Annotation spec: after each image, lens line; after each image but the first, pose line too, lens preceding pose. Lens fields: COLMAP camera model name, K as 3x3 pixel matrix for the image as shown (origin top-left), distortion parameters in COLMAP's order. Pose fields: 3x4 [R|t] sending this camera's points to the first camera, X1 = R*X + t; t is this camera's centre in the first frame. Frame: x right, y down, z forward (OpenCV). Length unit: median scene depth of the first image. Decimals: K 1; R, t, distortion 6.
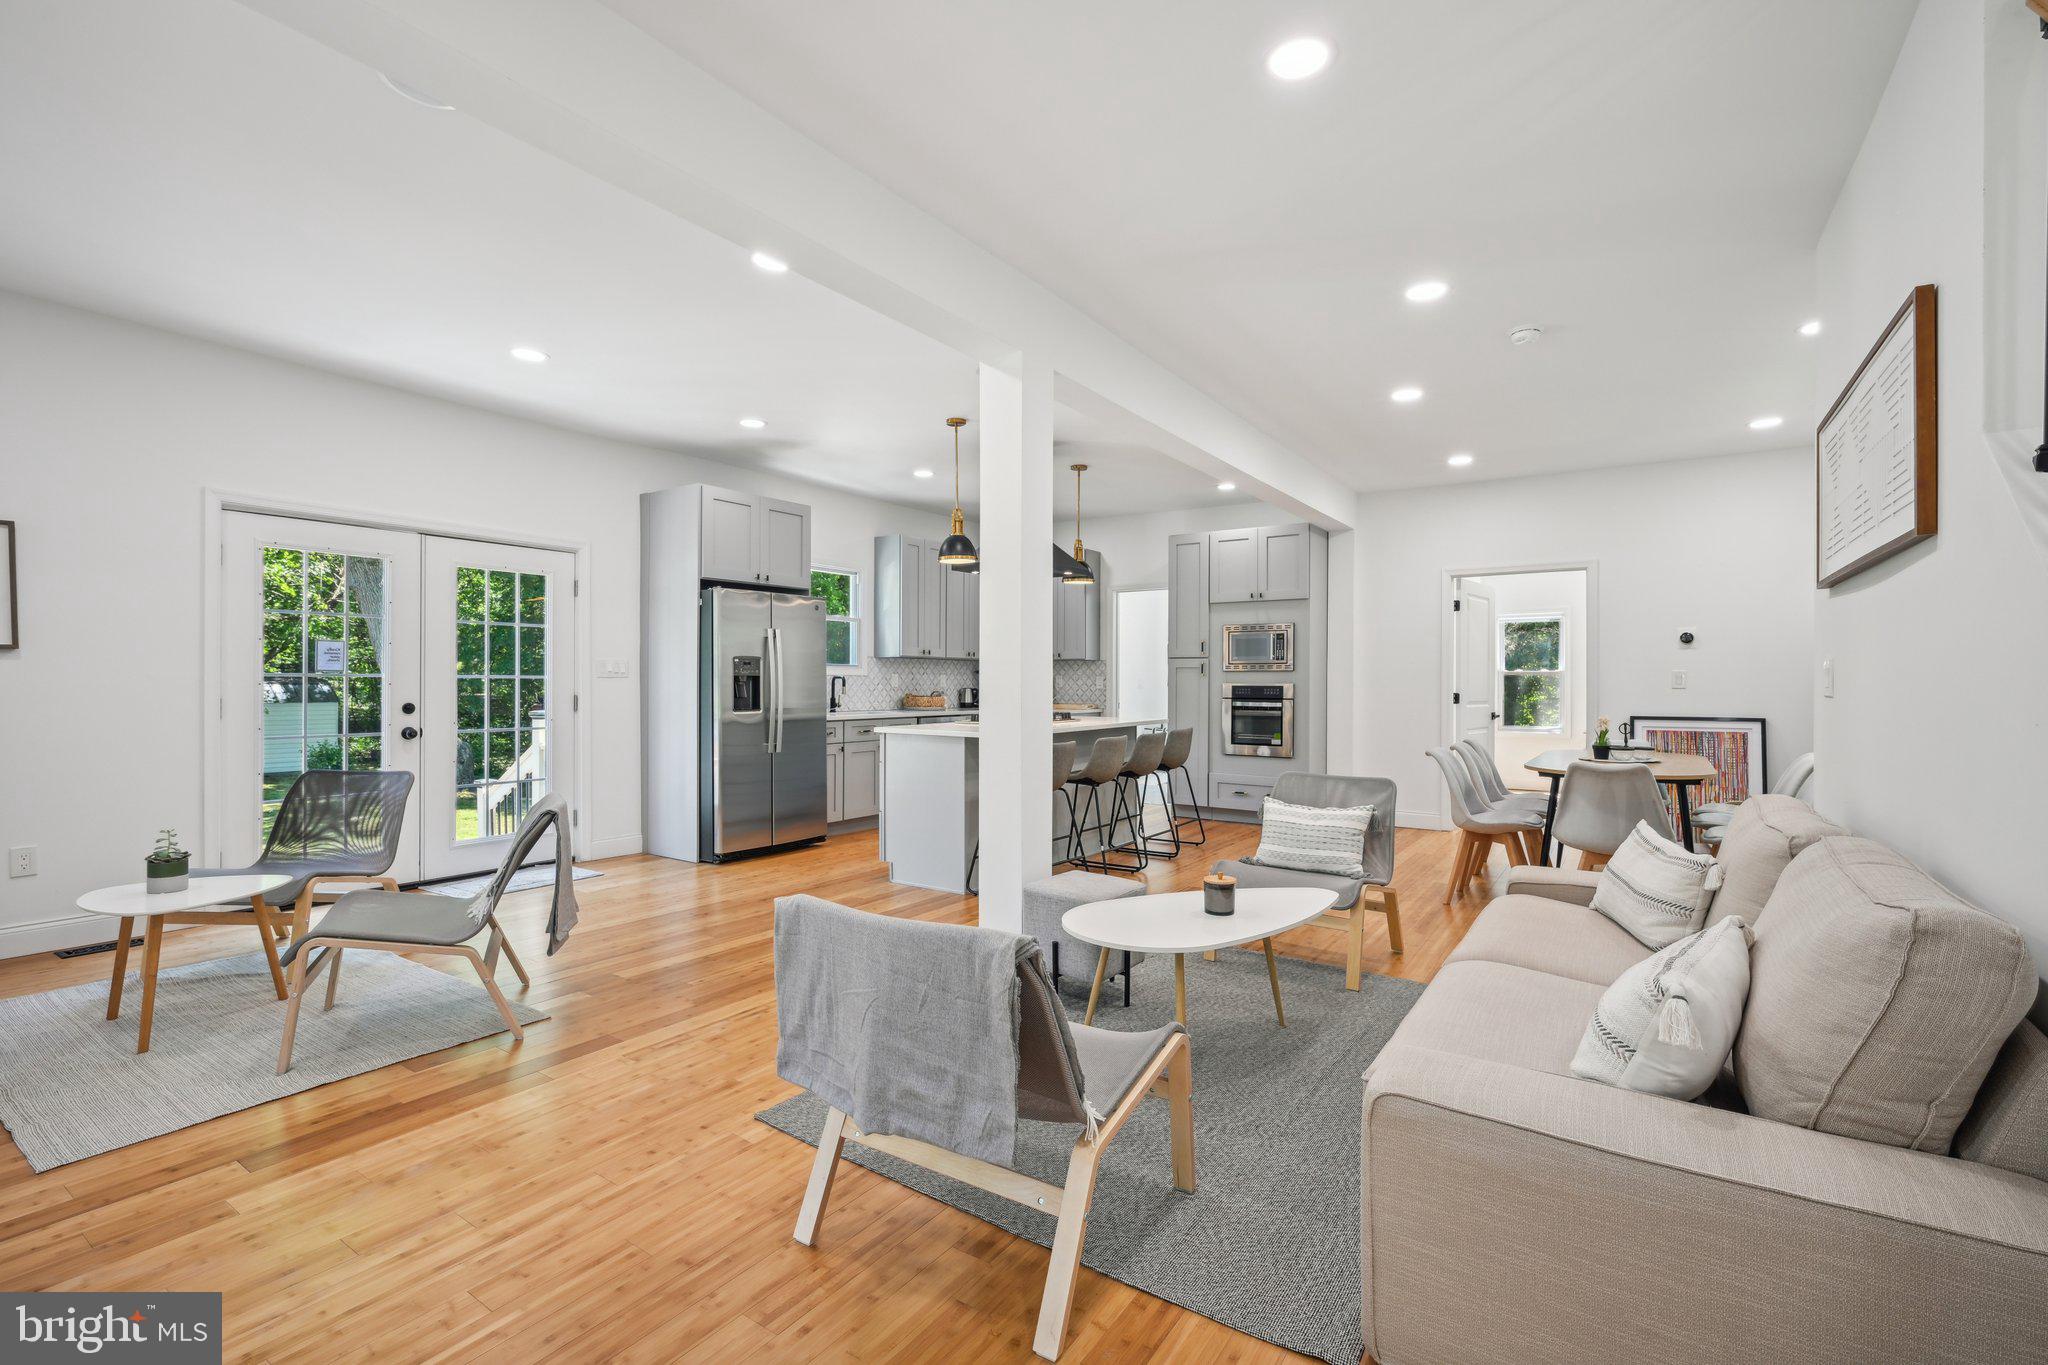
lens RADIAL K [[916.9, 0, 1022.7], [0, 916.9, 683.4], [0, 0, 1]] dist [0.026852, 0.000312]
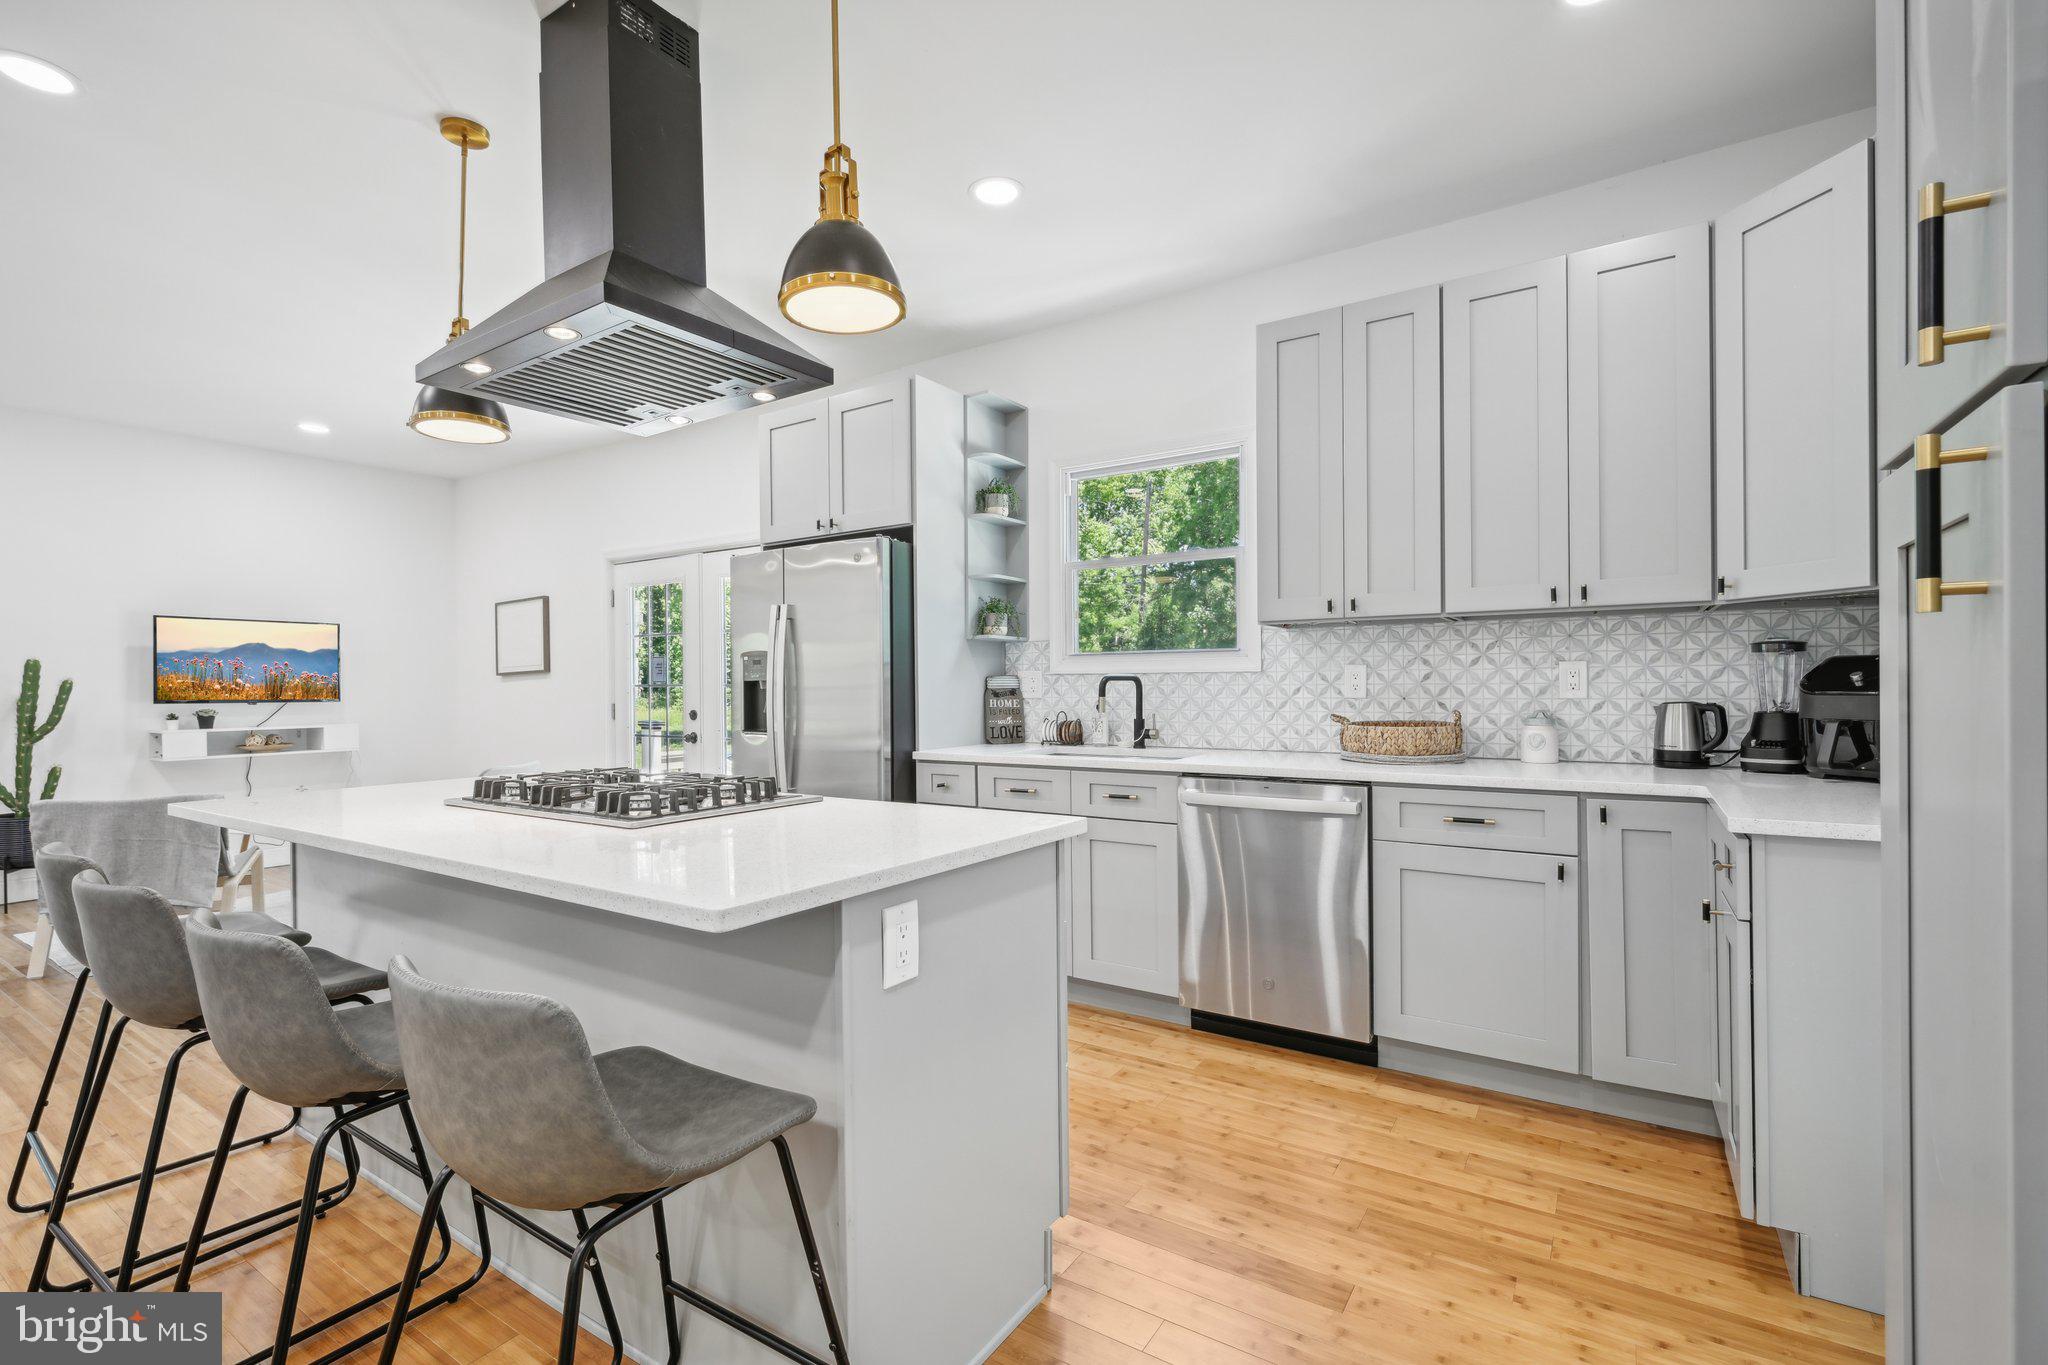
lens RADIAL K [[916.9, 0, 1019.8], [0, 916.9, 684.6], [0, 0, 1]] dist [0.026852, 0.000312]
pose [[-0.005225, -0.000579, -0.999986, 0.292061], [0.009969, 0.999950, -0.000631, -0.003100], [0.999937, -0.009972, -0.005219, 0.943759]]
